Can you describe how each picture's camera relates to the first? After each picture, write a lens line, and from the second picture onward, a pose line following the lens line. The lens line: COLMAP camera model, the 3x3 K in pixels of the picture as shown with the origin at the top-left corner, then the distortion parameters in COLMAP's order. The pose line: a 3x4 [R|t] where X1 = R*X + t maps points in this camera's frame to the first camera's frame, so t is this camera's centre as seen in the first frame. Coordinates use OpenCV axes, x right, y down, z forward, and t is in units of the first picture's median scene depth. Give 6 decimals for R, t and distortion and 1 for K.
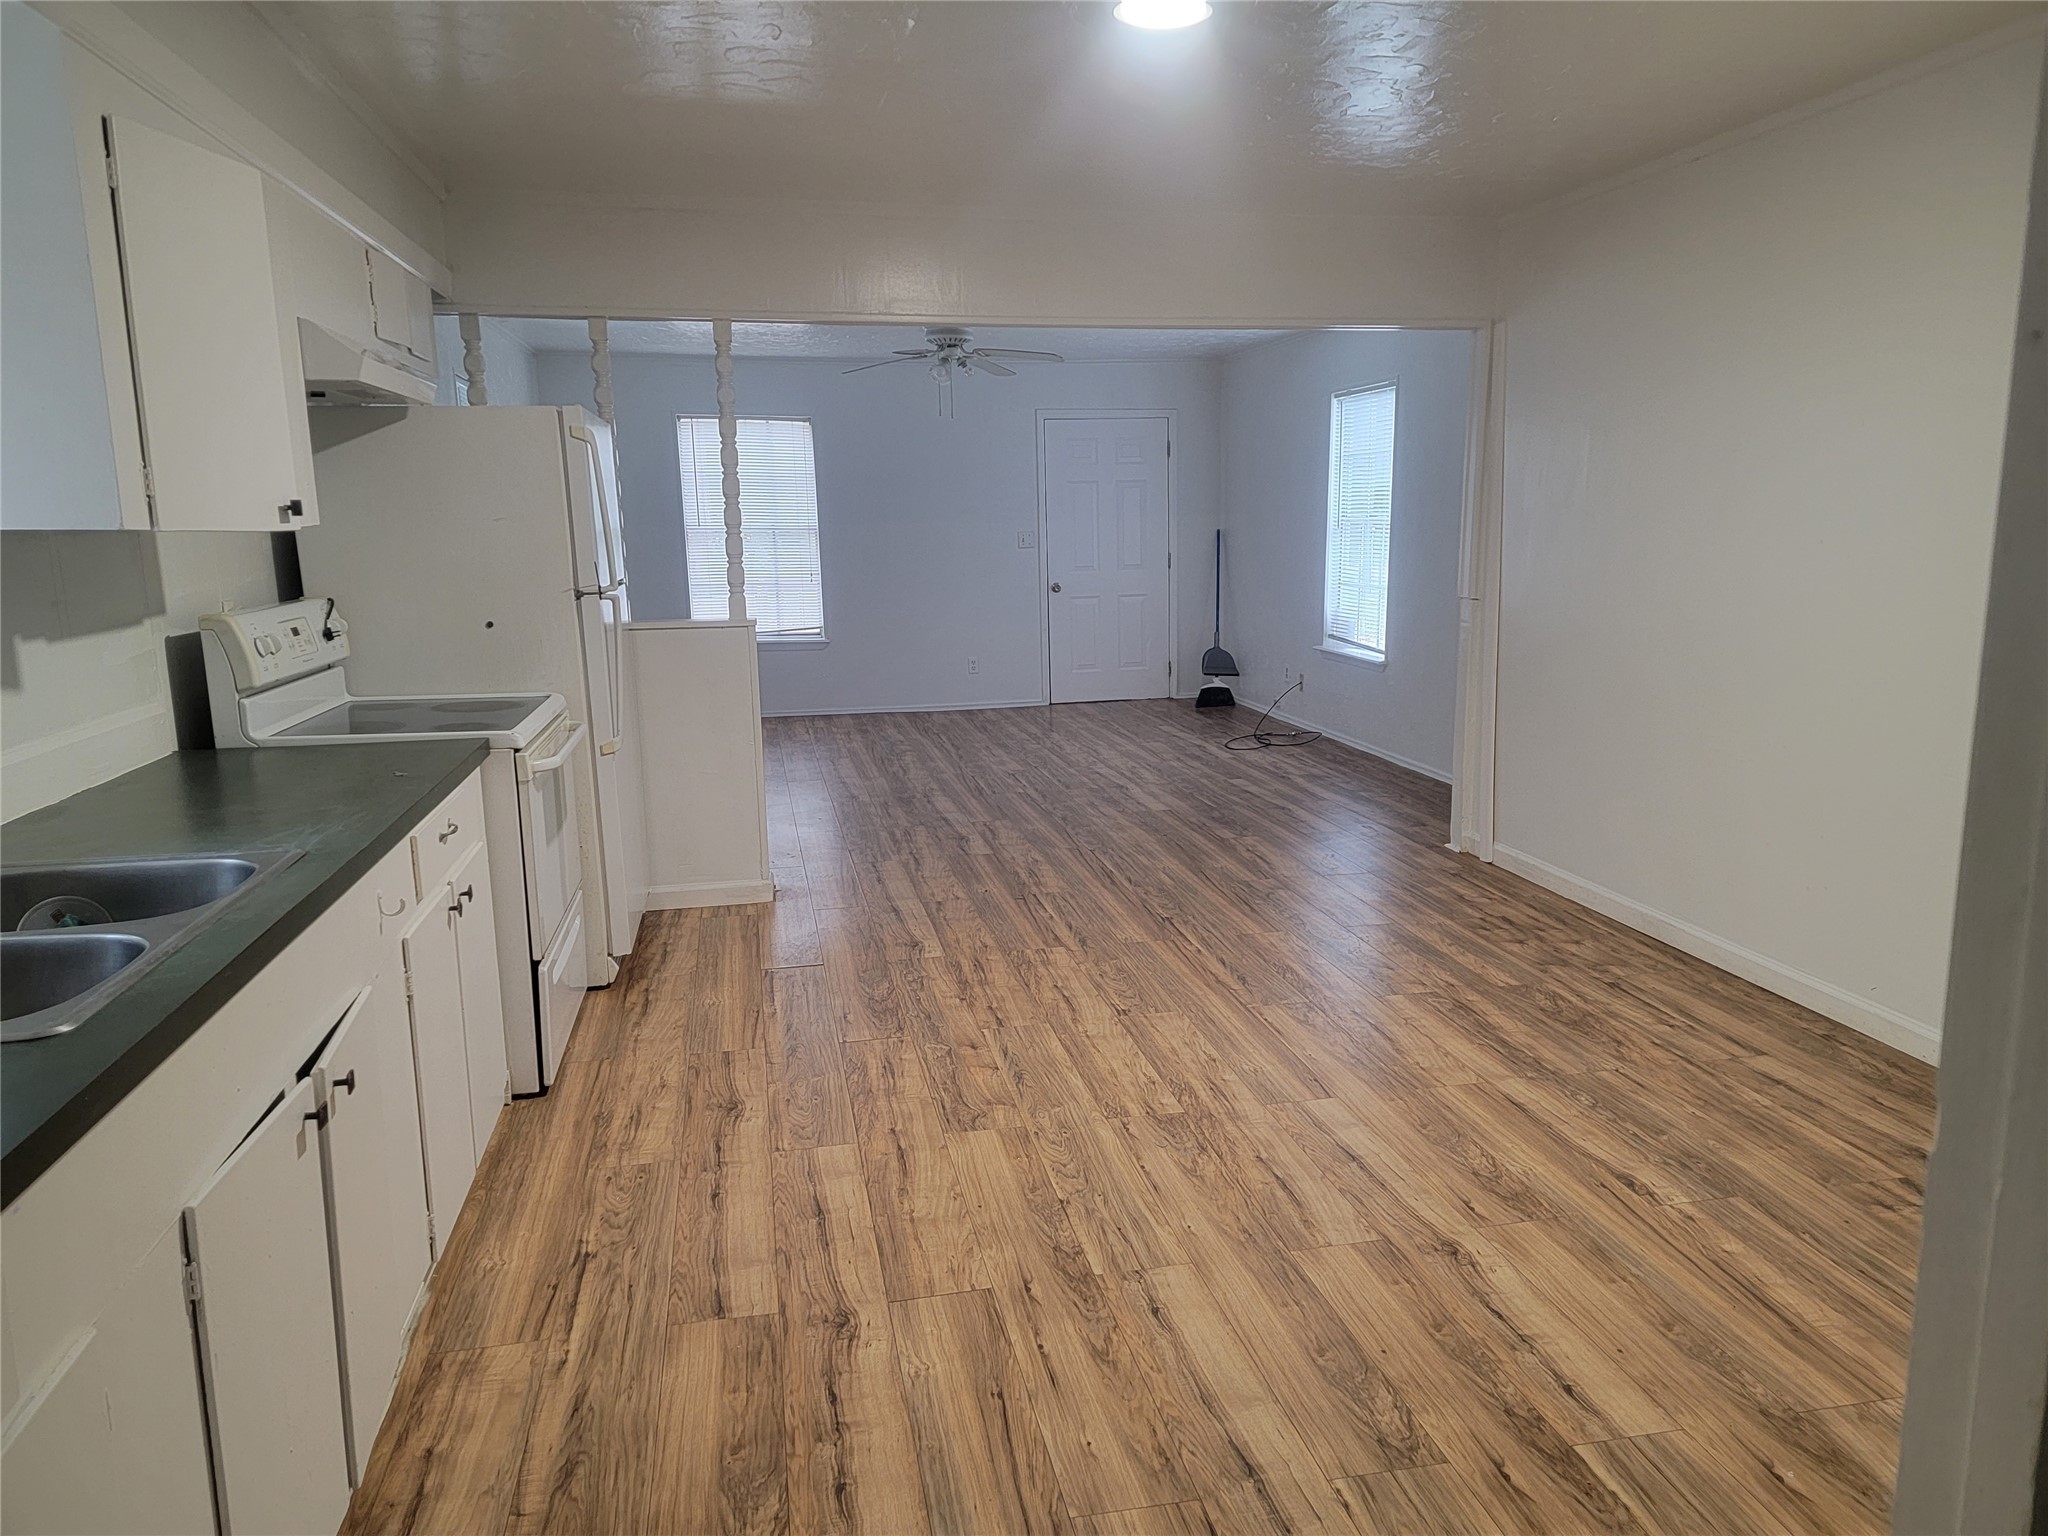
lens RADIAL K [[1416.0, 0, 1071.1], [0, 1416.0, 805.9], [0, 0, 1]] dist [0.040015, -0.034126]
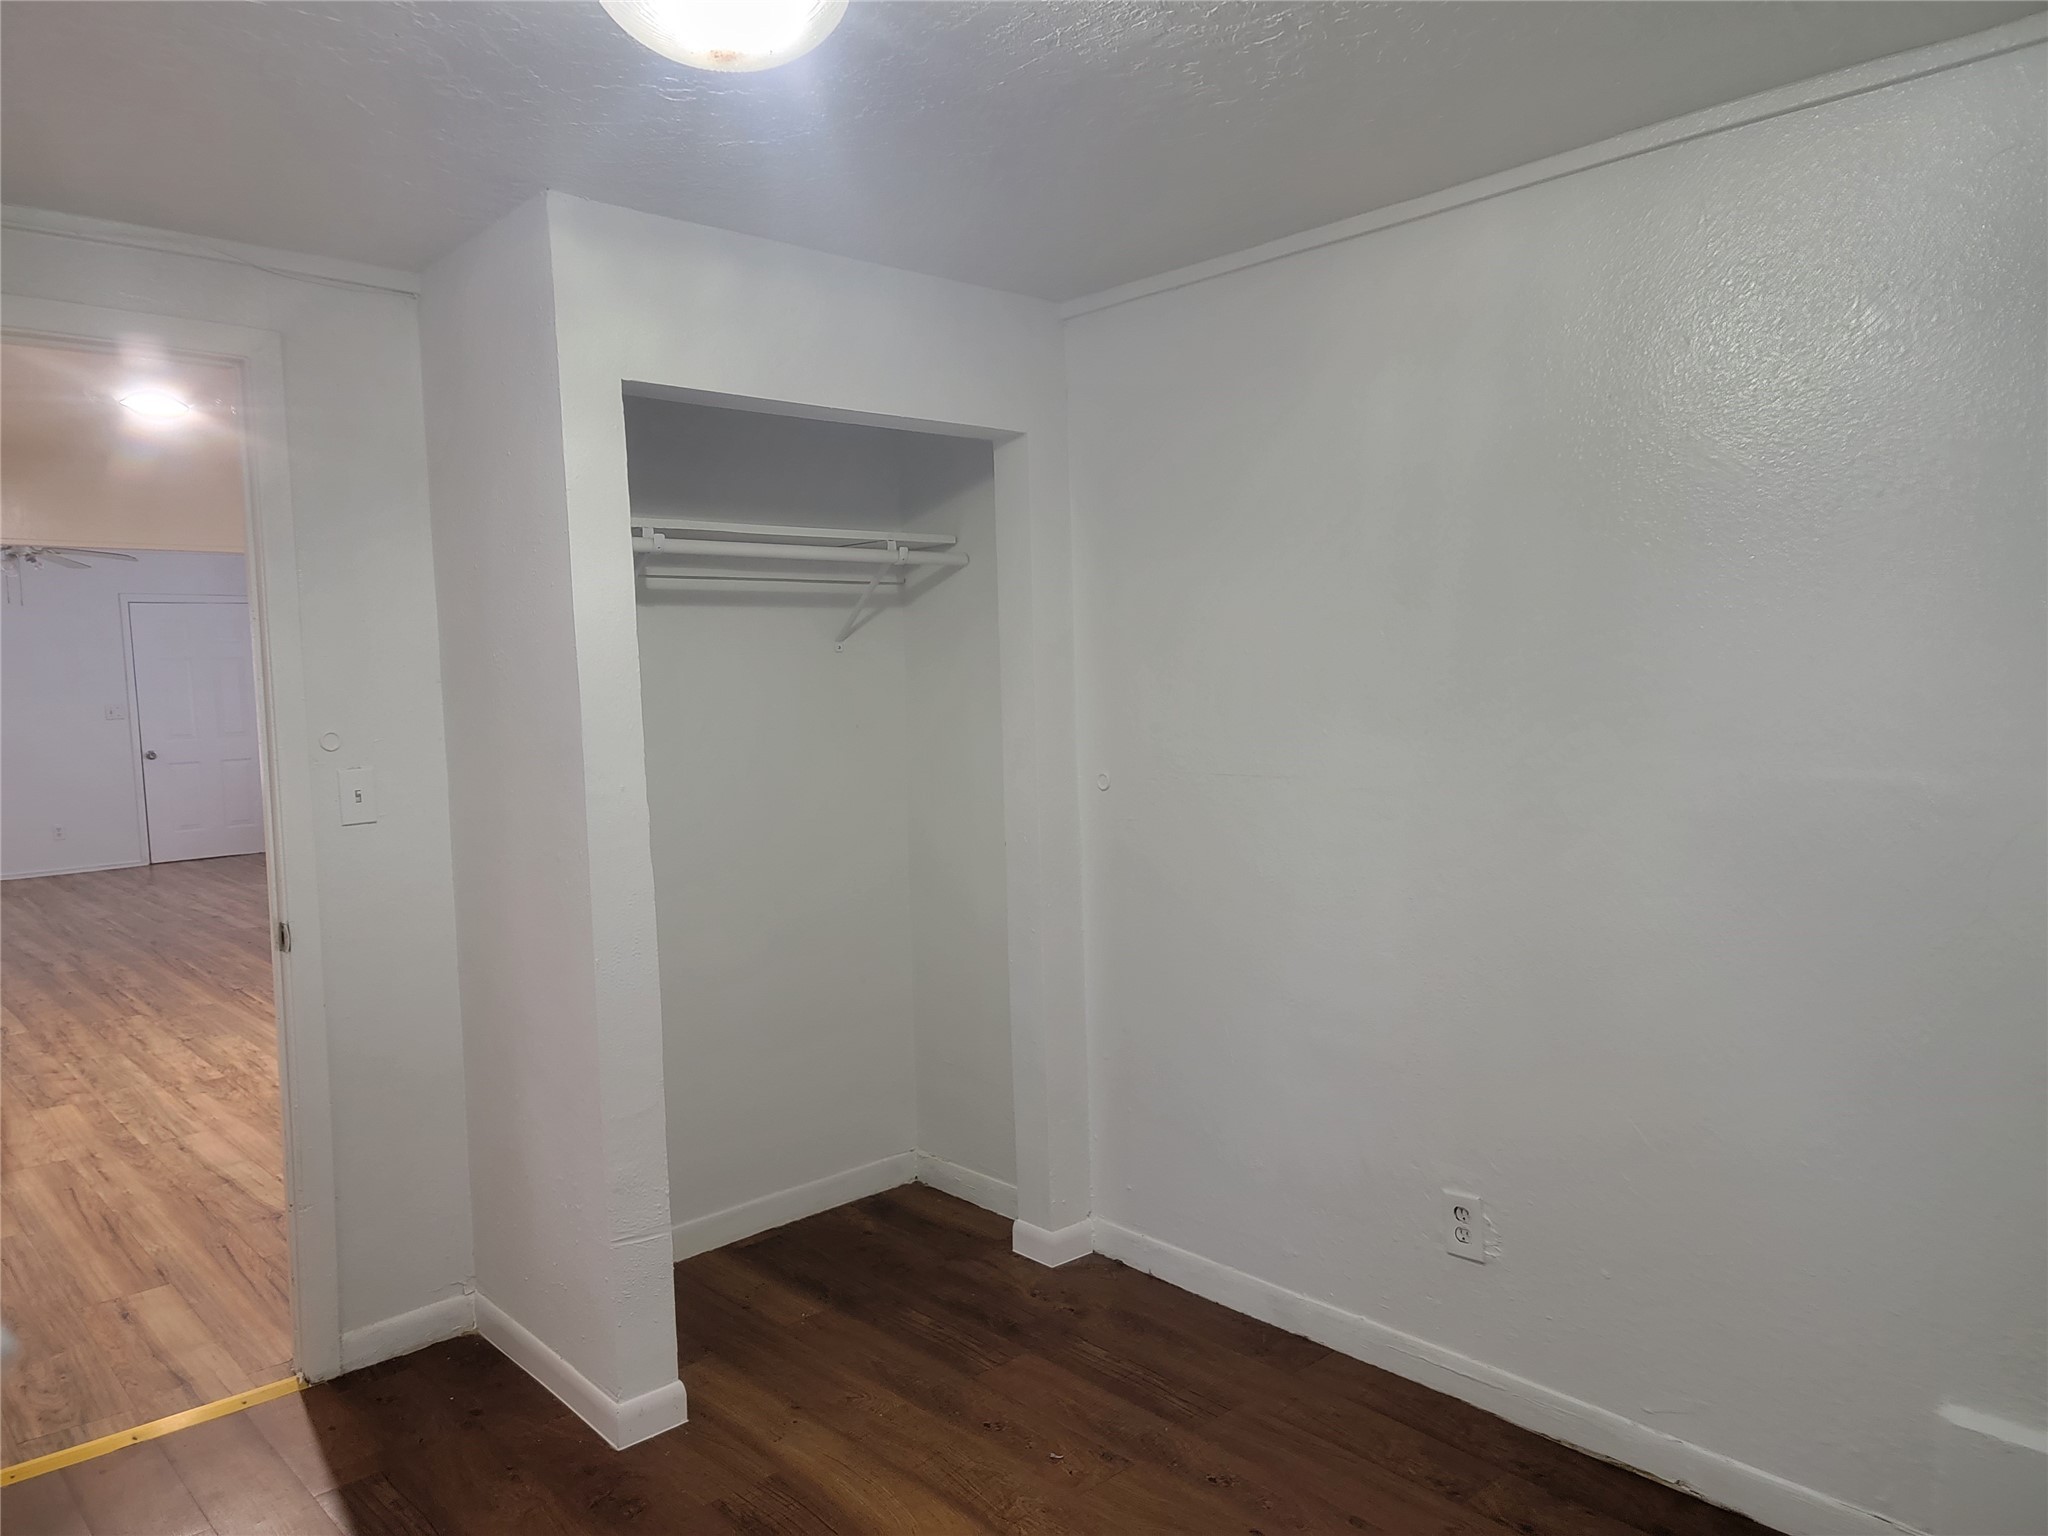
lens RADIAL K [[1416.0, 0, 1090.4], [0, 1416.0, 798.3], [0, 0, 1]] dist [0.040015, -0.034126]
pose [[0.851781, -0.058876, 0.520579, 0.076402], [0.119104, 0.989408, -0.082980, 0.135150], [-0.510180, 0.132684, 0.849771, -0.709353]]
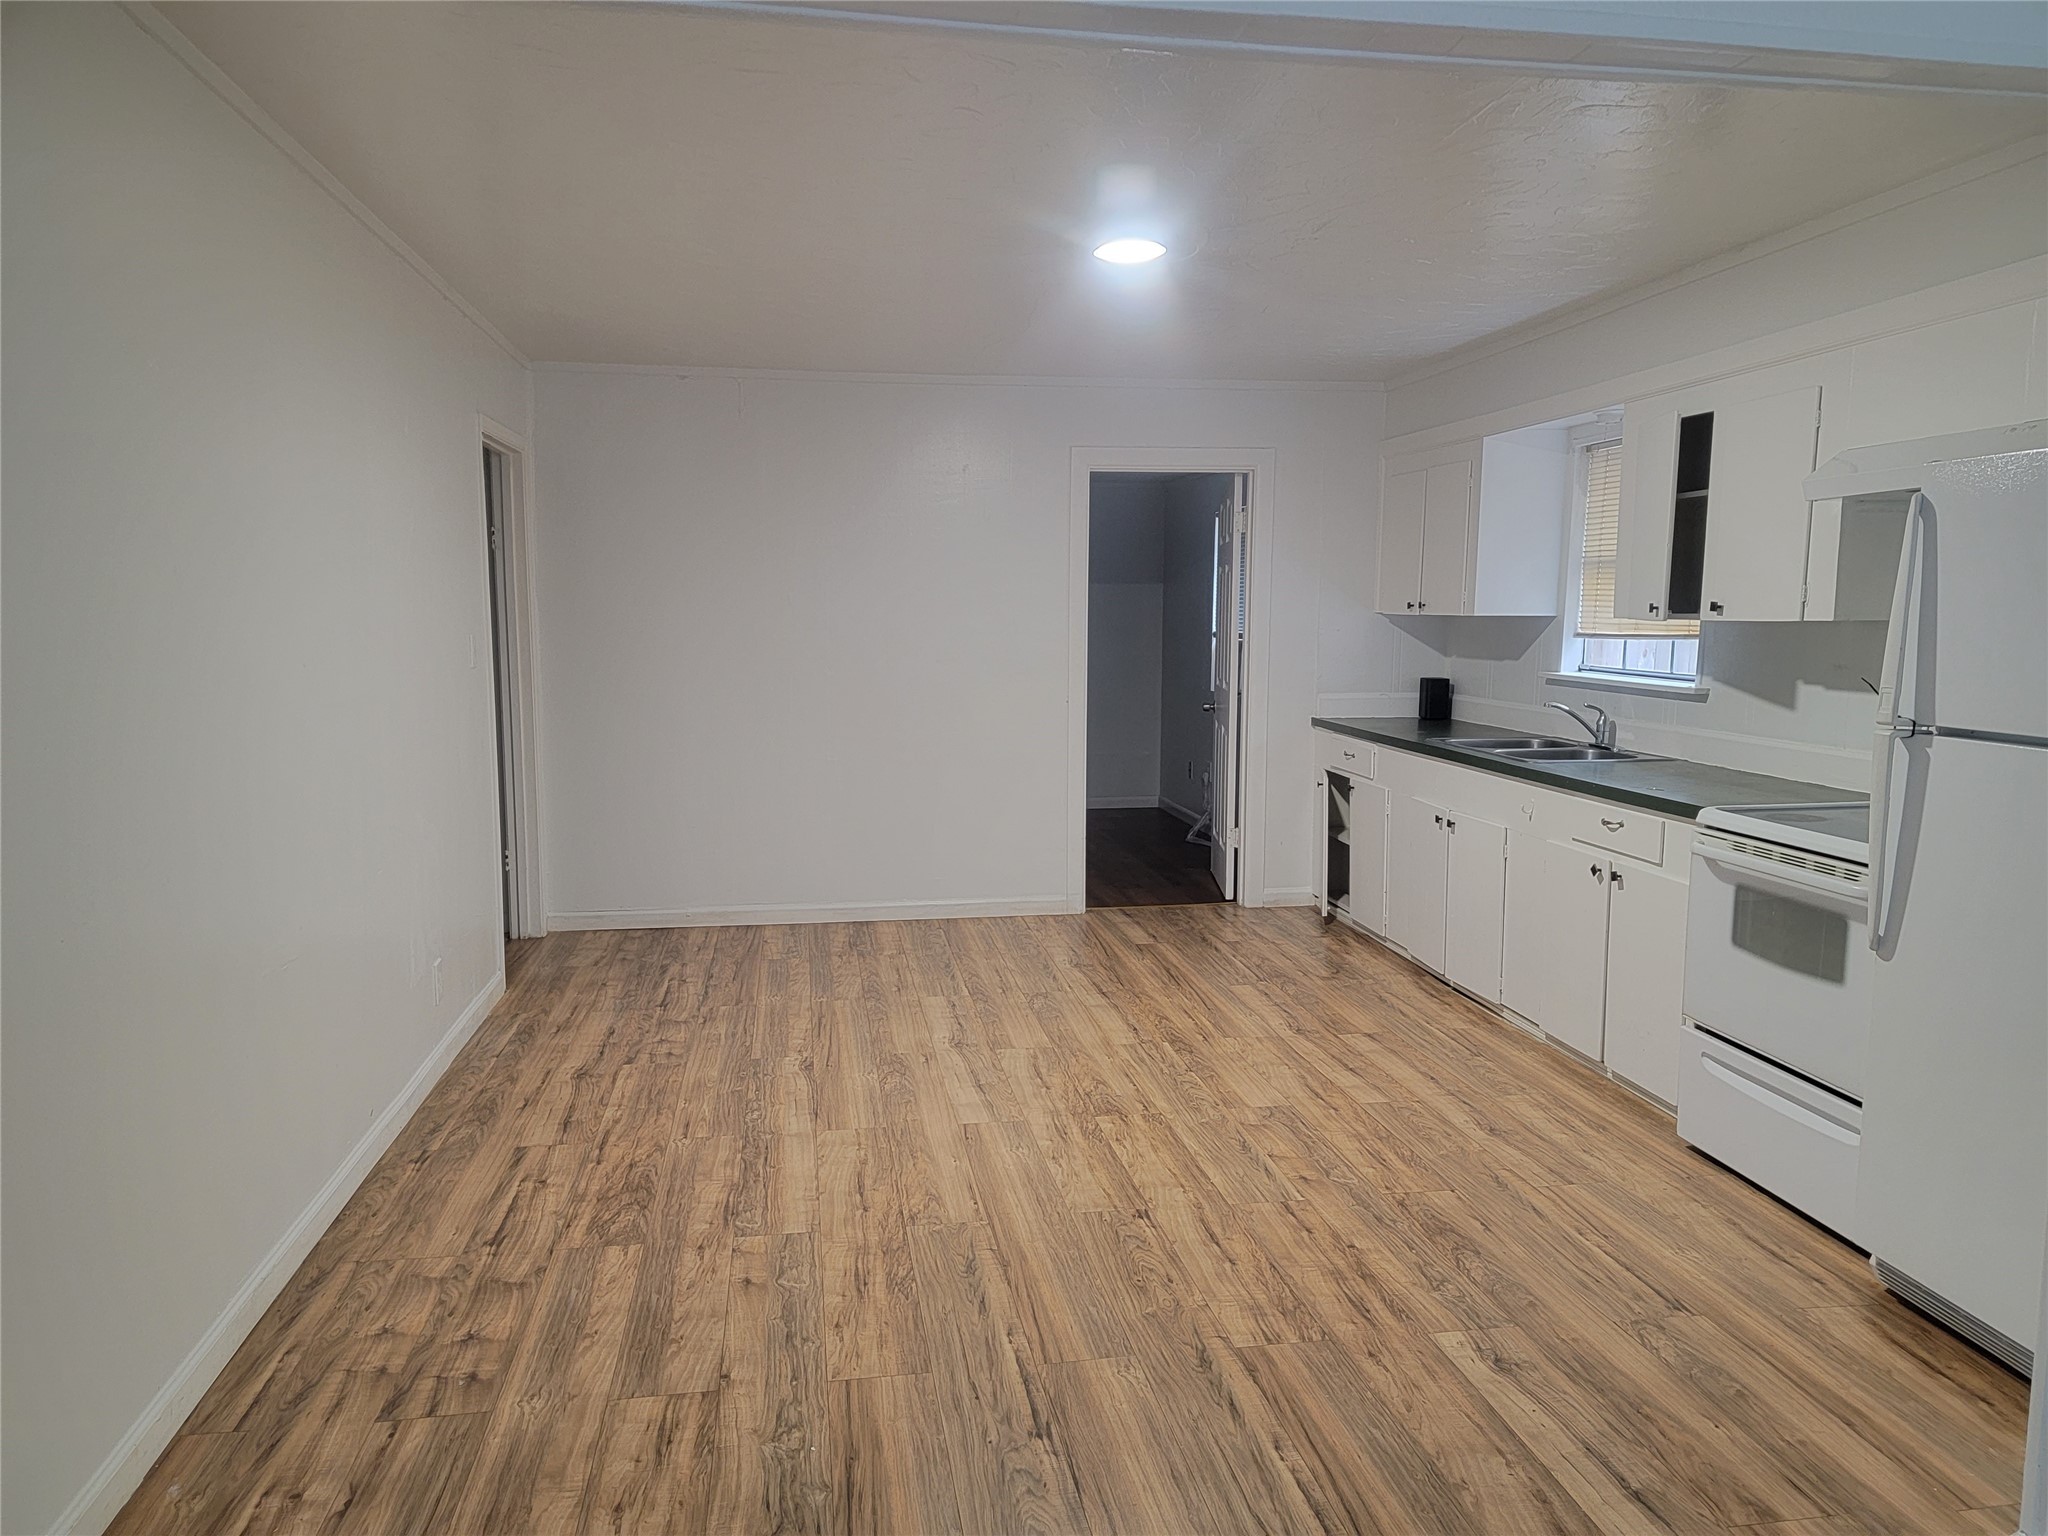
lens RADIAL K [[1416.0, 0, 1017.3], [0, 1416.0, 772.3], [0, 0, 1]] dist [0.040015, -0.034126]
pose [[-0.997141, 0.004825, 0.075404, 0.046104], [0.028255, 0.949368, 0.312892, -0.368397], [-0.070077, 0.314128, -0.946791, 1.740501]]
